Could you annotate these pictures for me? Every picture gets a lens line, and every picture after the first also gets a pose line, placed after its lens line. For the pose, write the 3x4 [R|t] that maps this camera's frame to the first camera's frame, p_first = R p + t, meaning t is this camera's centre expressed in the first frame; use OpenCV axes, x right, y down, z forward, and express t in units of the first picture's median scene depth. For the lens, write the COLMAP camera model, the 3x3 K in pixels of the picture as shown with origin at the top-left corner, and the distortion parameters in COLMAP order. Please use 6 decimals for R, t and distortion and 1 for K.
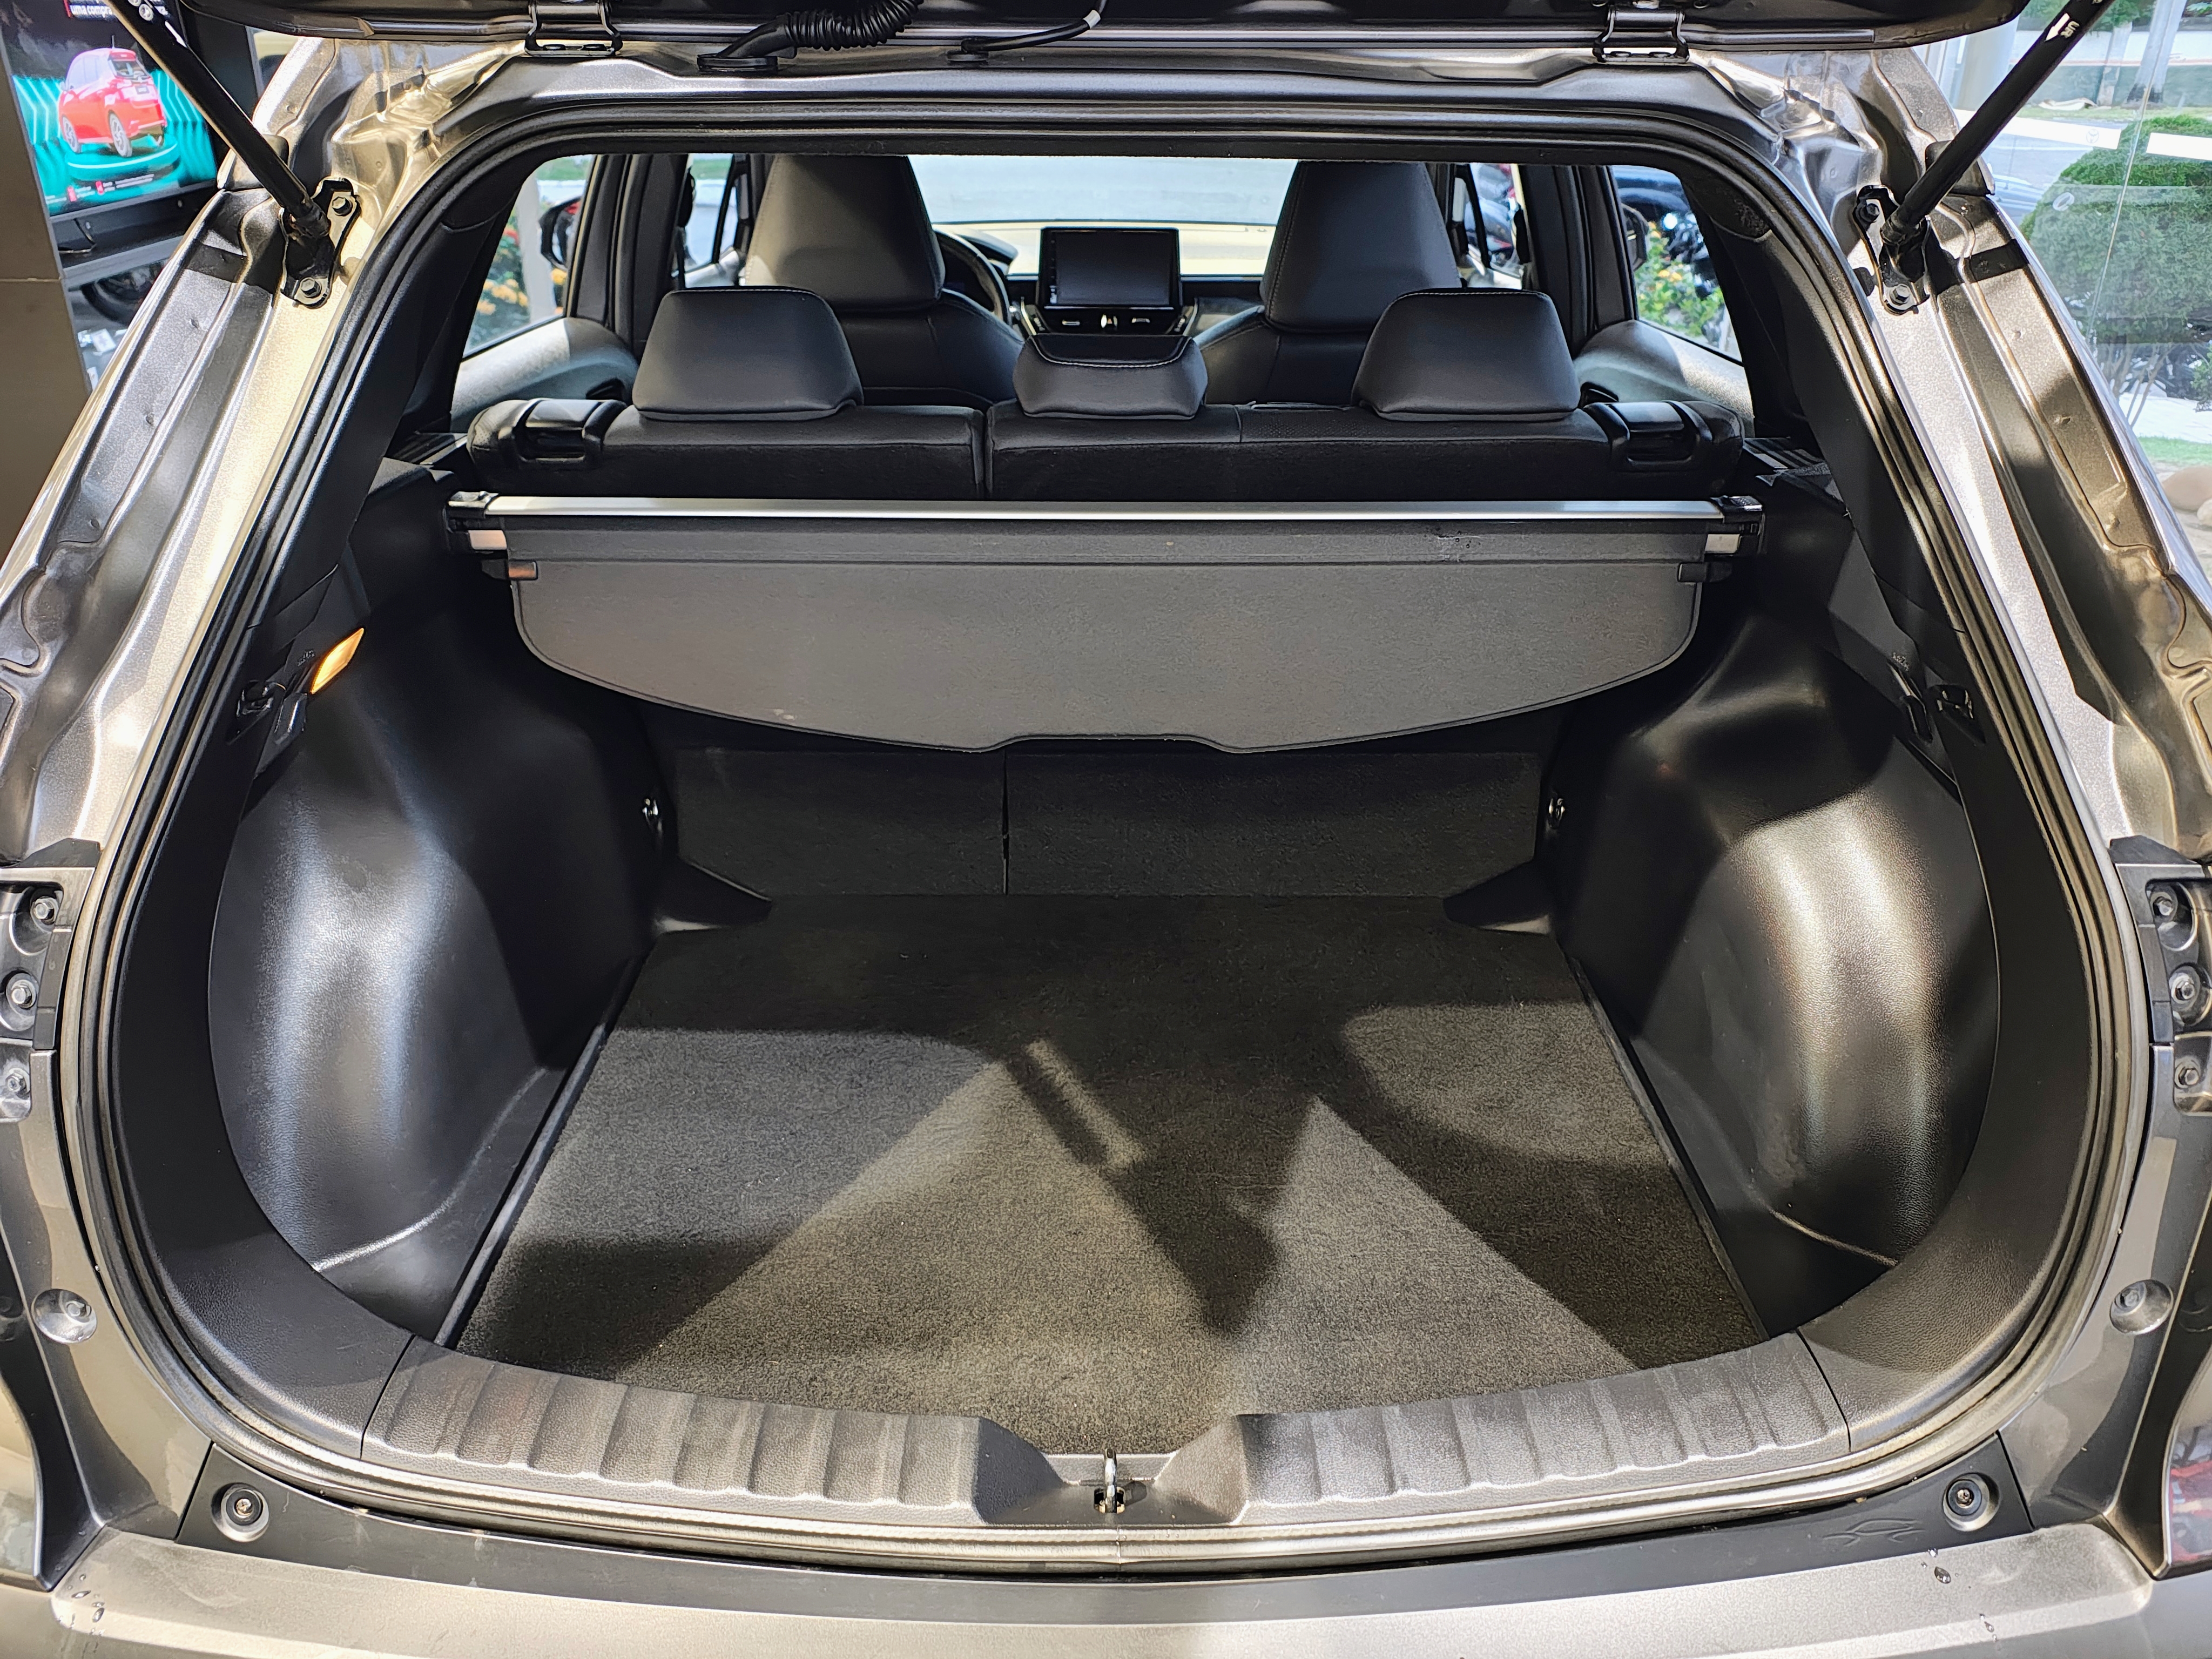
lens RADIAL K [[1638.2, 0, 1118.0], [0, 1638.2, 814.3], [0, 0, 1]] dist [-0.010880, -0.037863]
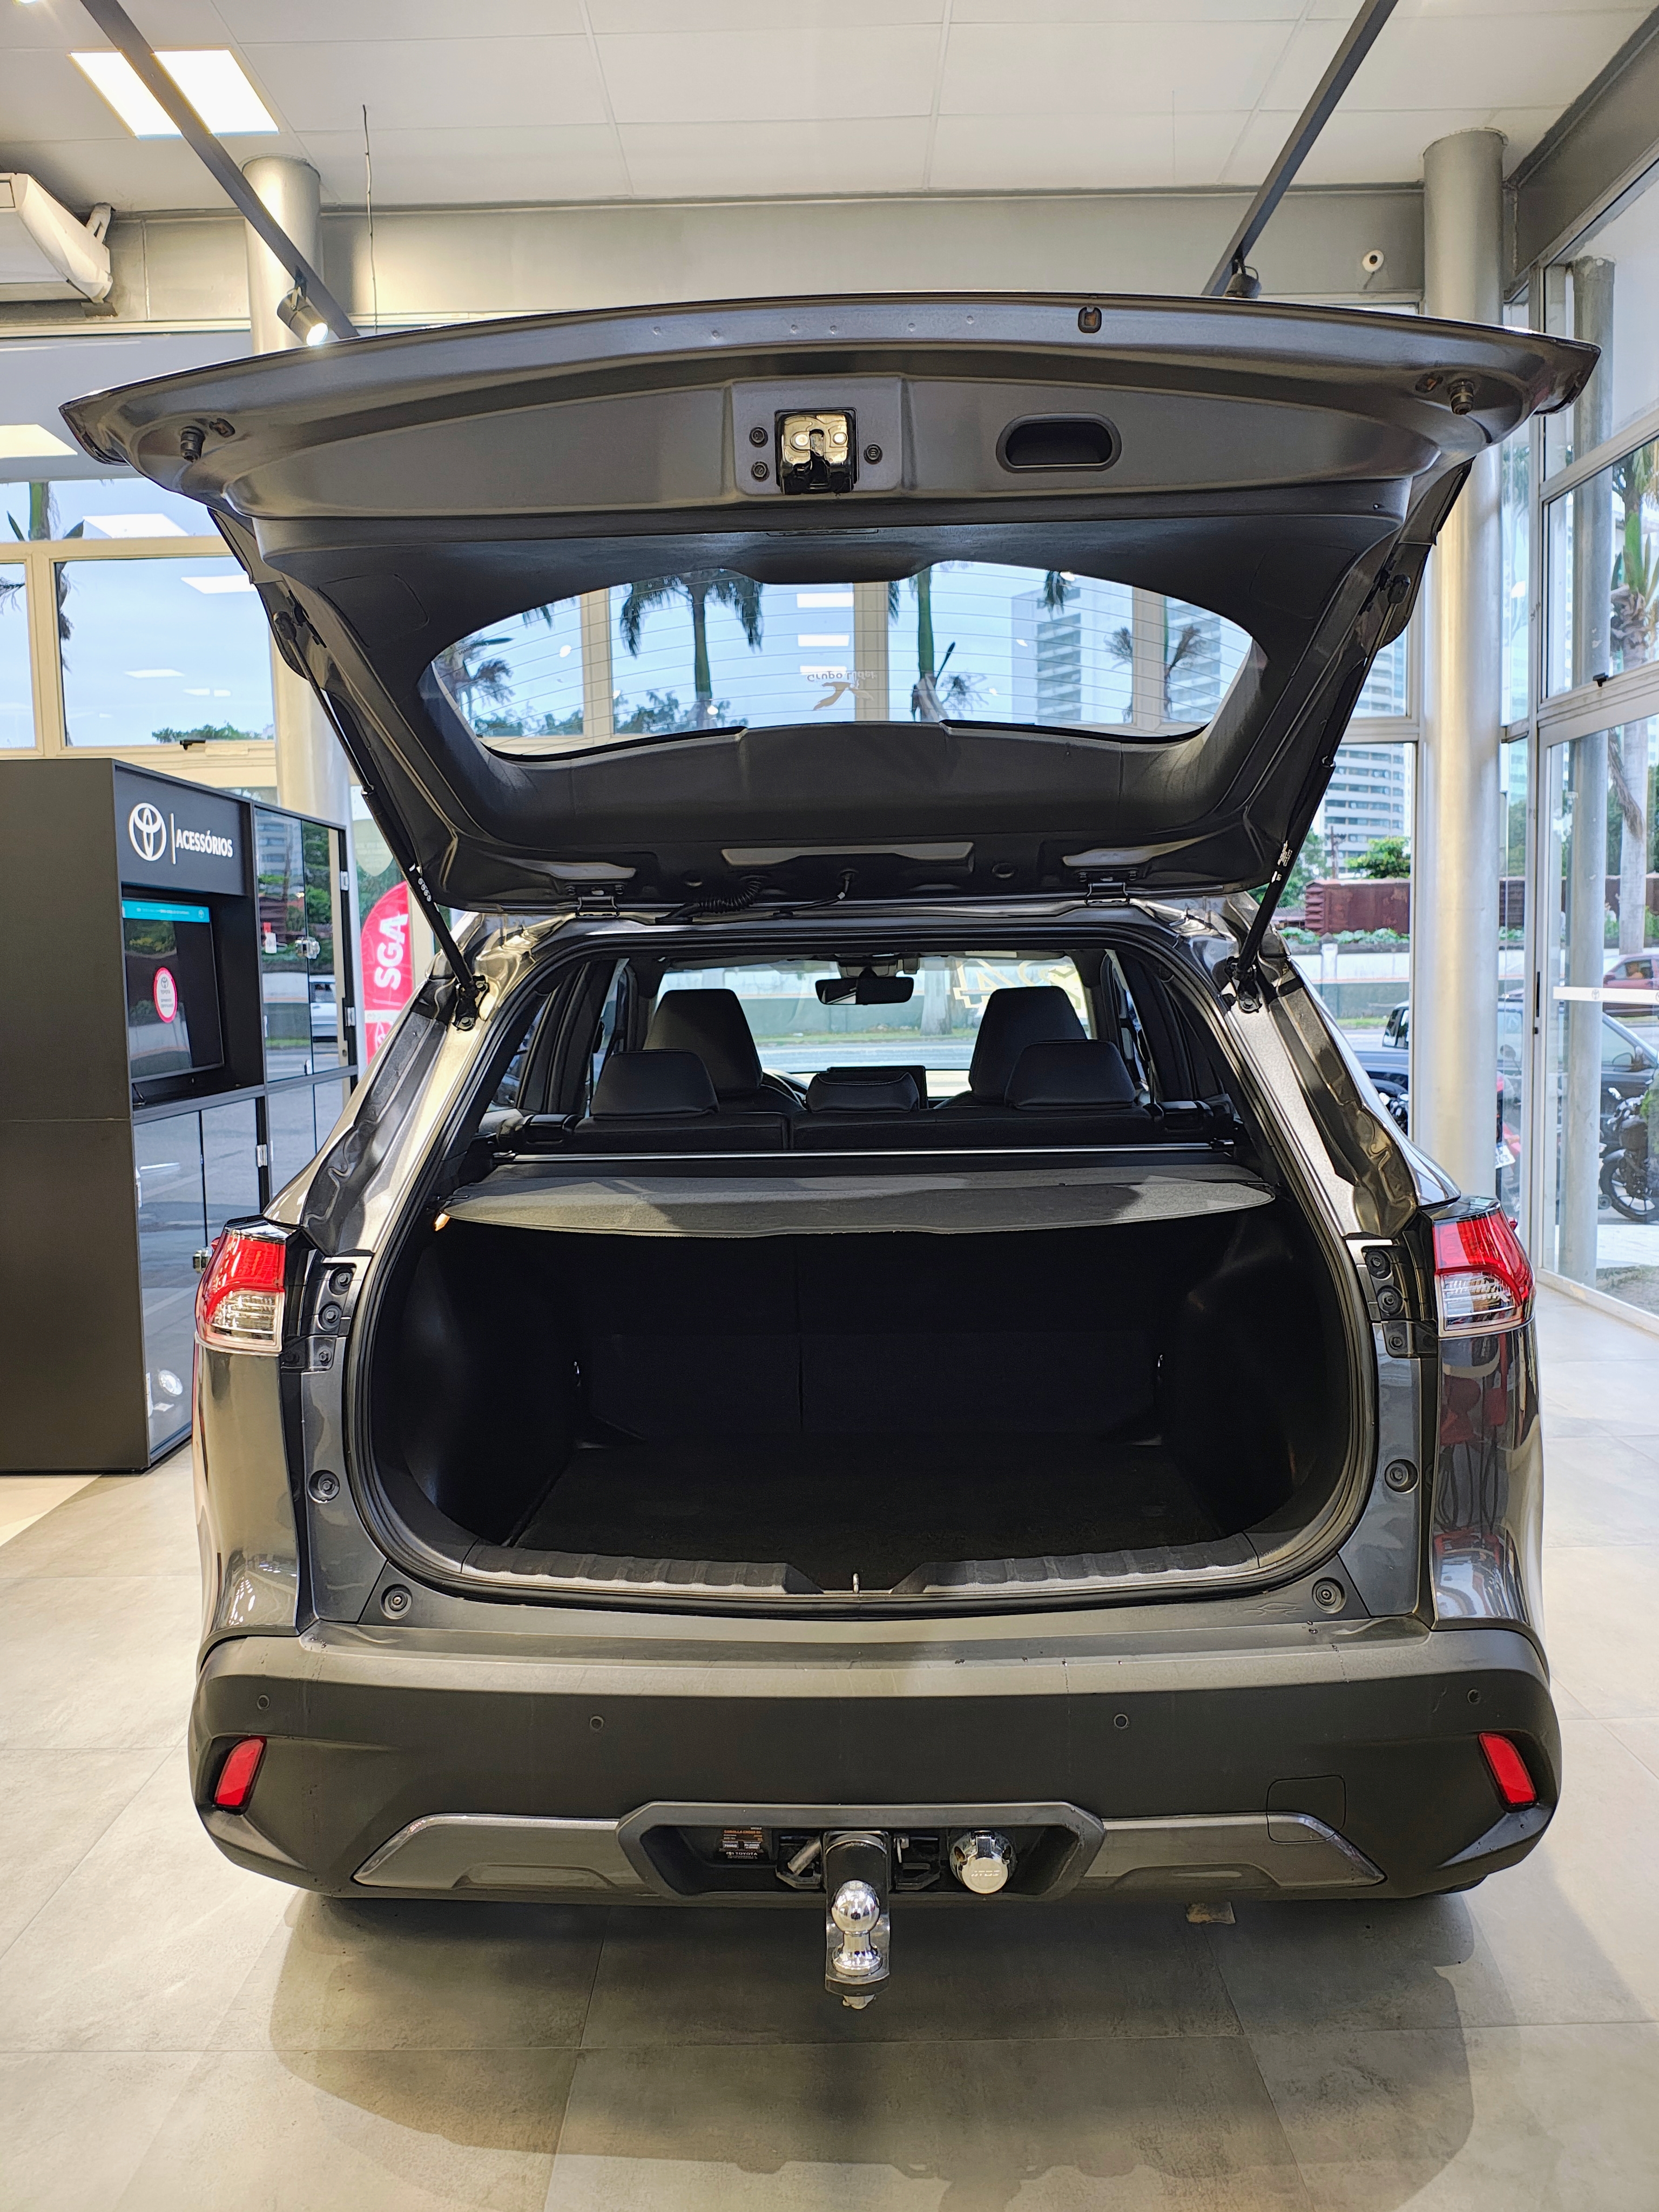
lens RADIAL K [[1638.2, 0, 827.5], [0, 1638.2, 1108.6], [0, 0, 1]] dist [-0.010880, -0.037863]
pose [[0.998209, -0.027087, -0.053341, 0.070532], [0.005992, 0.932409, -0.361355, 0.526037], [0.059523, 0.360389, 0.930901, -0.860328]]
